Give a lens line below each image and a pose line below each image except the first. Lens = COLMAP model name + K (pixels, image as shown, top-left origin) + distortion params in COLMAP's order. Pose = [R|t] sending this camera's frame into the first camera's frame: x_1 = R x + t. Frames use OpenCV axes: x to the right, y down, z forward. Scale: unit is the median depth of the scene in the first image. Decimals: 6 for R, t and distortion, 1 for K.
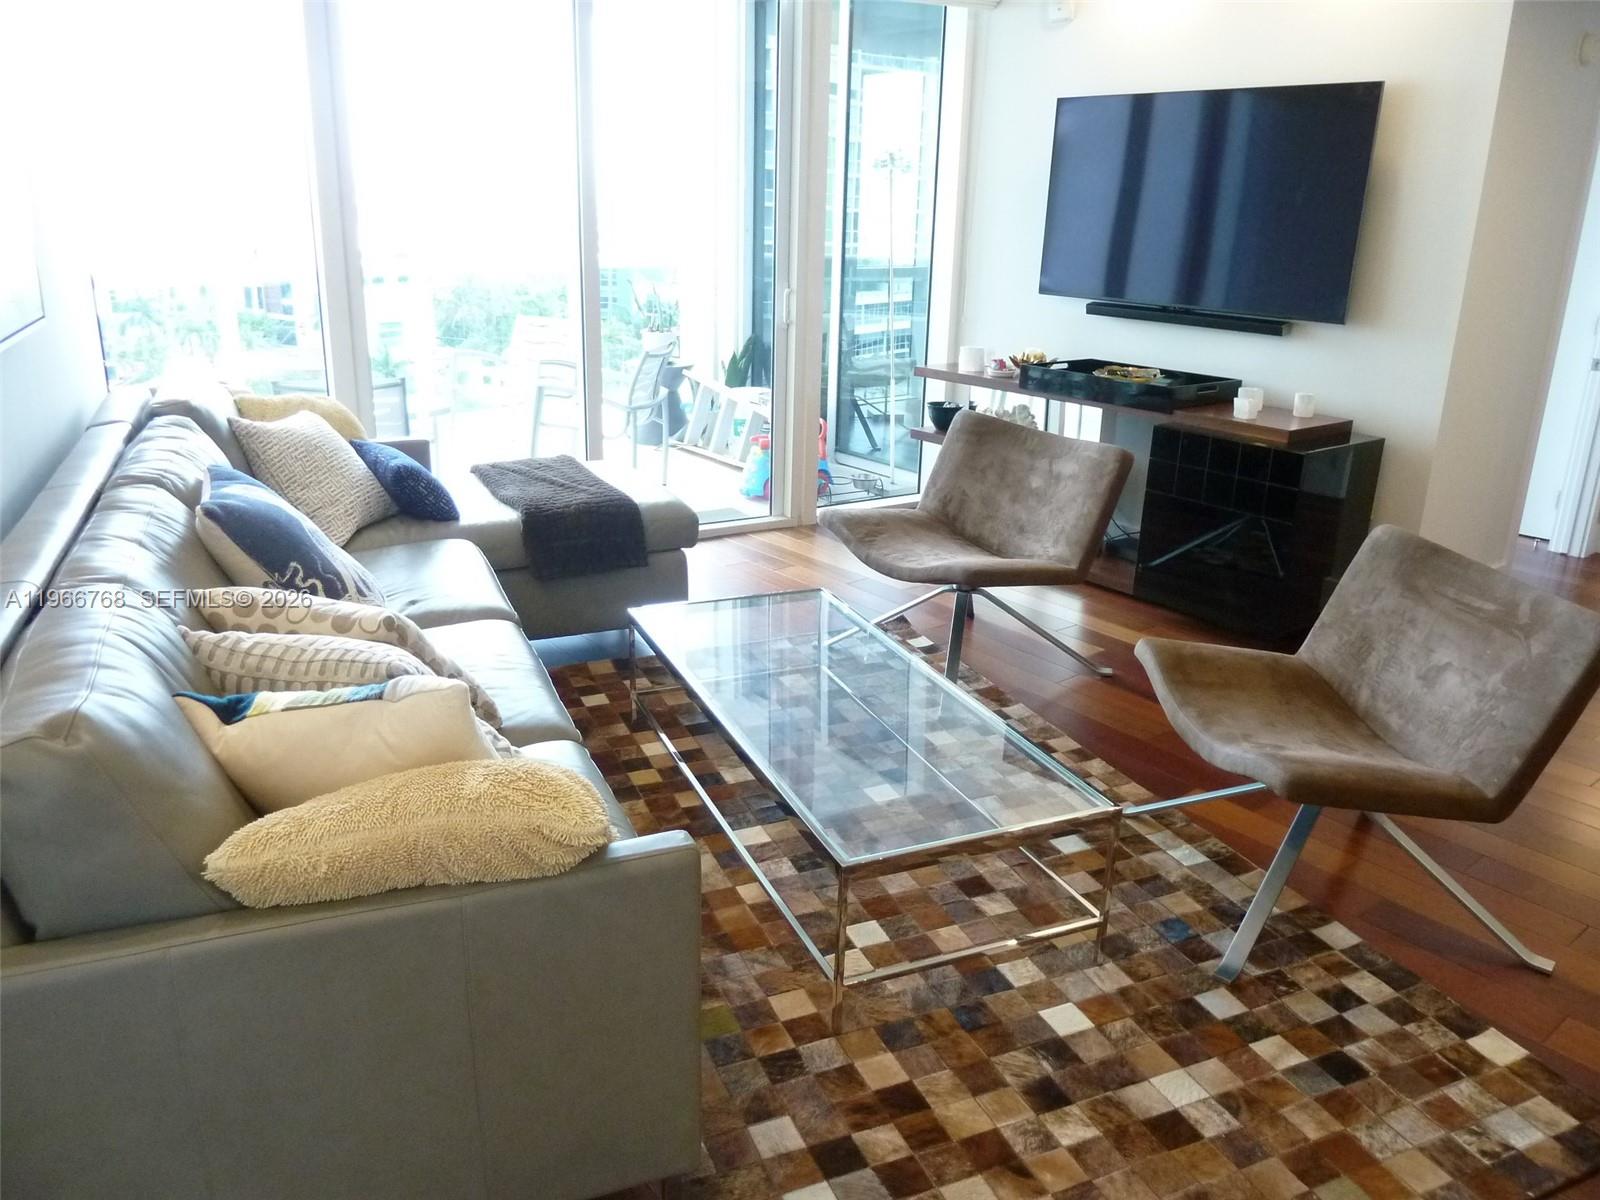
lens RADIAL K [[1190.3, 0, 802.7], [0, 1190.3, 597.7], [0, 0, 1]] dist [-0.036049, 0.008340]
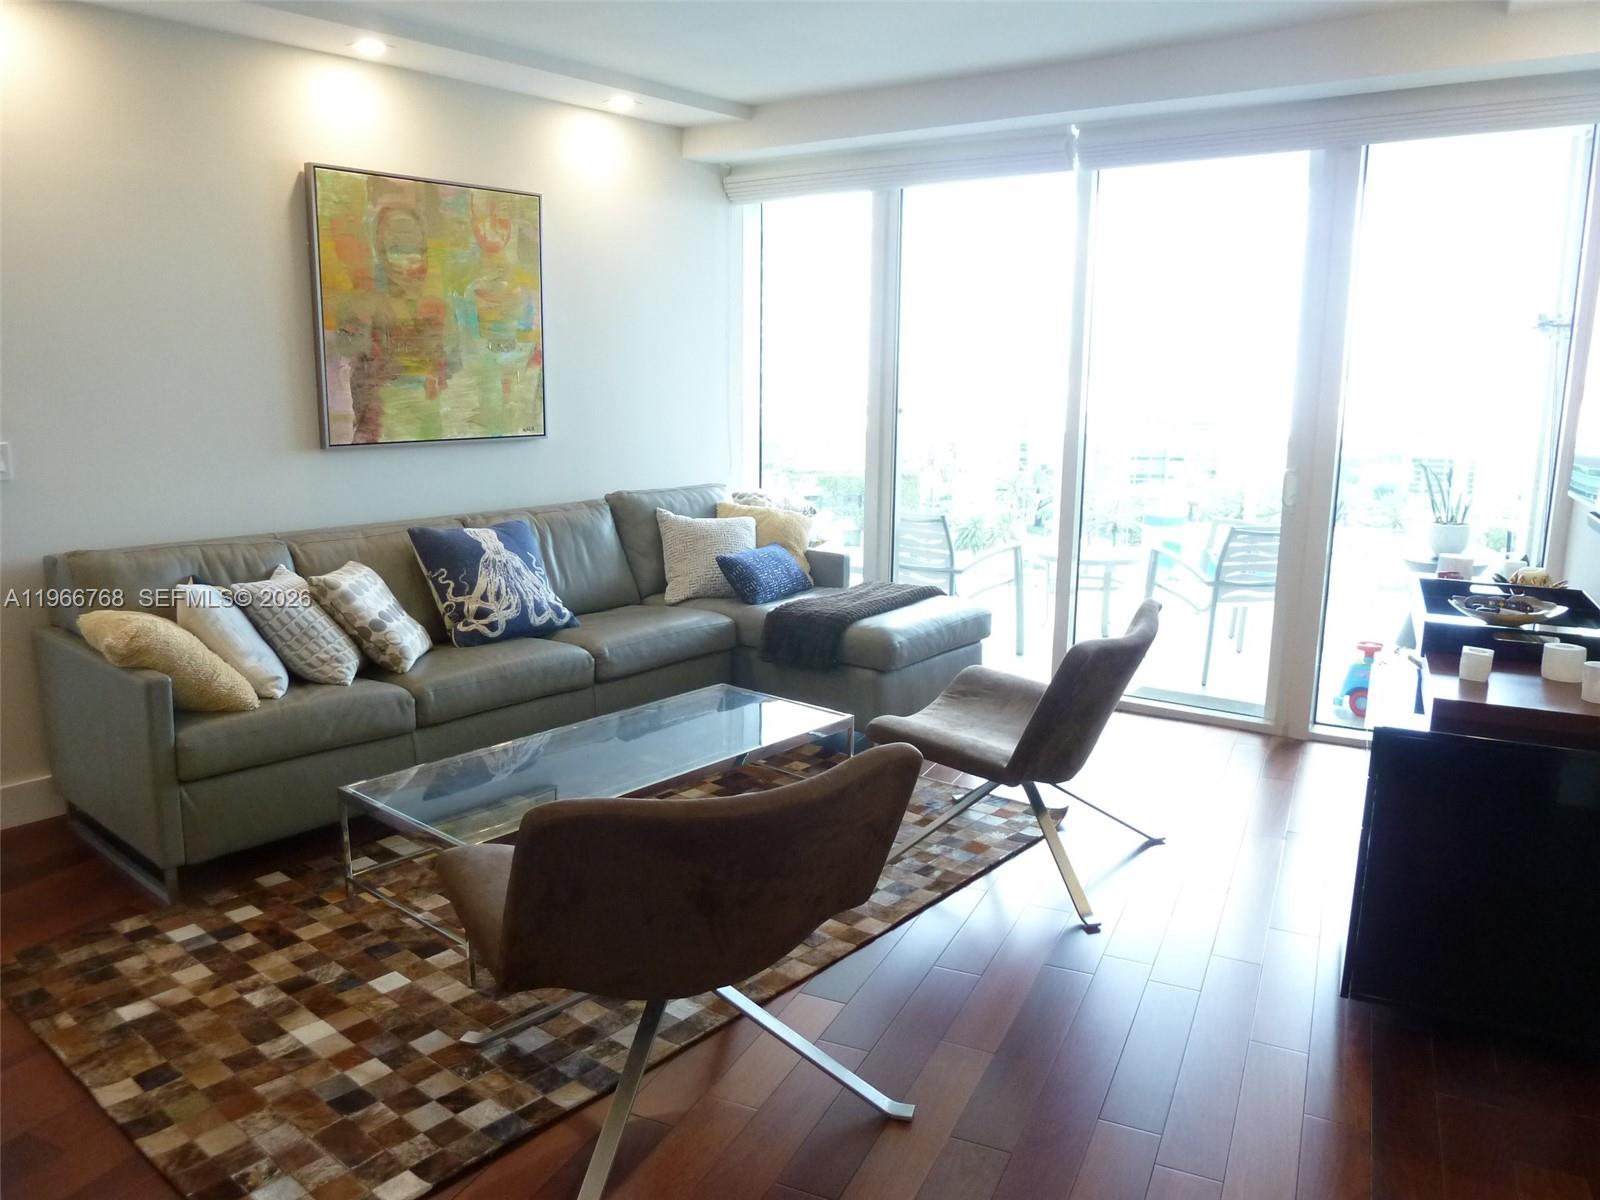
lens RADIAL K [[1190.3, 0, 800.2], [0, 1190.3, 599.4], [0, 0, 1]] dist [-0.036049, 0.008340]
pose [[0.434101, 0.151788, -0.887985, 1.518328], [-0.283508, 0.958637, 0.025269, -0.200419], [0.855090, 0.240781, 0.459178, 0.714420]]
